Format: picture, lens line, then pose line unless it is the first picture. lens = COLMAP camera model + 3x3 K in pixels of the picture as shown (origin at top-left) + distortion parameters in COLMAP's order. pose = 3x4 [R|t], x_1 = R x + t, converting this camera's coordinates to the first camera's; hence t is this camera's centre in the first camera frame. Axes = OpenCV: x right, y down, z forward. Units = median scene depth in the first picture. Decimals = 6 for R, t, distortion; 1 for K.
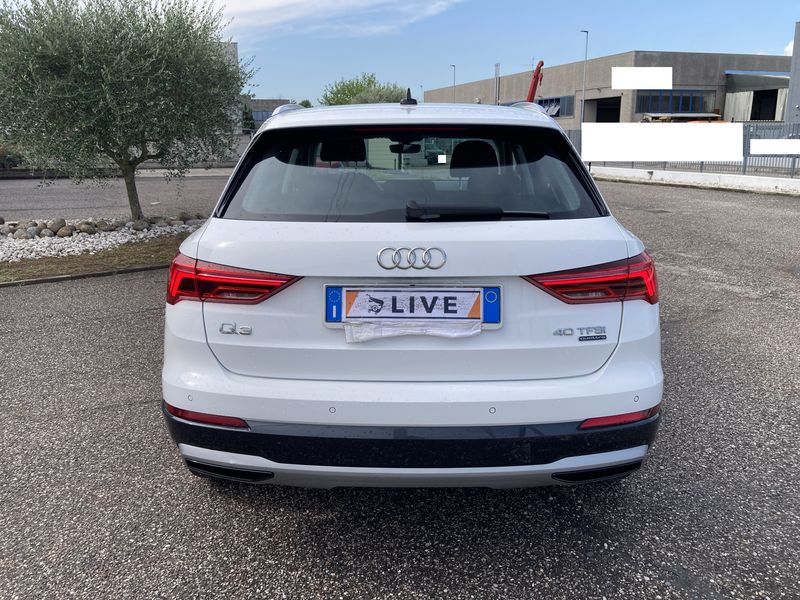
lens RADIAL K [[734.0, 0, 400.0], [0, 734.0, 300.0], [0, 0, 1]] dist [0.040382, 0.006498]
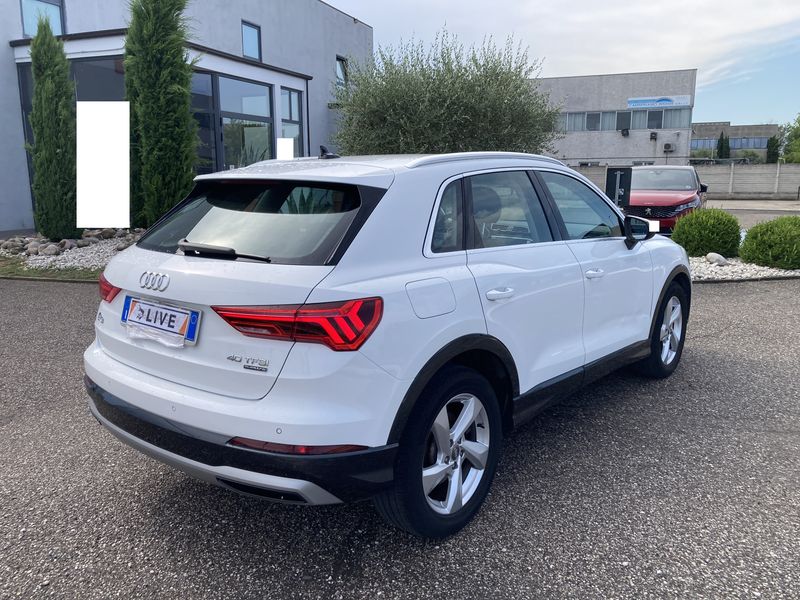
lens RADIAL K [[760.7, 0, 400.0], [0, 760.7, 300.0], [0, 0, 1]] dist [0.057431, 0.003546]
pose [[0.758647, 0.122206, -0.639937, 1.200605], [-0.154740, 0.987941, 0.005218, -0.096783], [0.632858, 0.095065, 0.768409, 0.217954]]
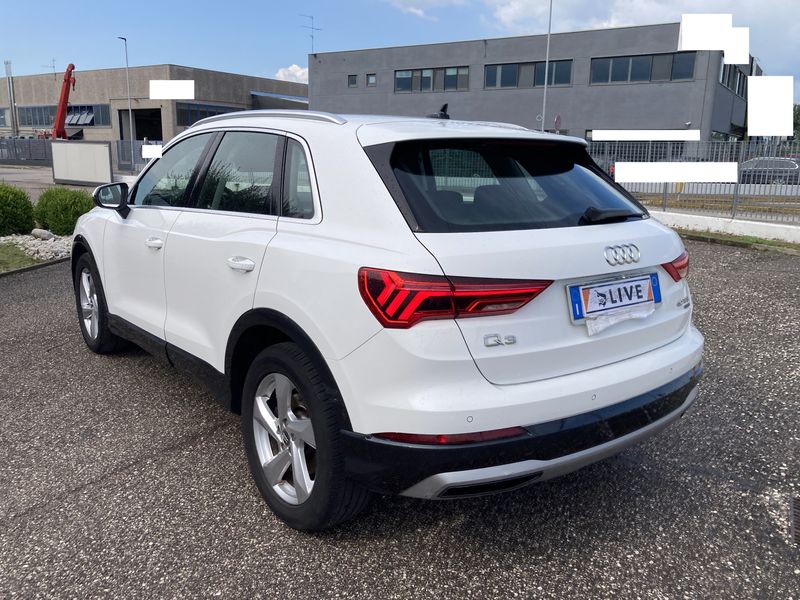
lens RADIAL K [[734.0, 0, 400.0], [0, 734.0, 300.0], [0, 0, 1]] dist [0.040382, 0.006498]
pose [[0.756860, -0.113401, 0.643664, -0.981216], [0.123570, 0.991899, 0.029453, -0.061972], [-0.641790, 0.057246, 0.764741, 0.327975]]
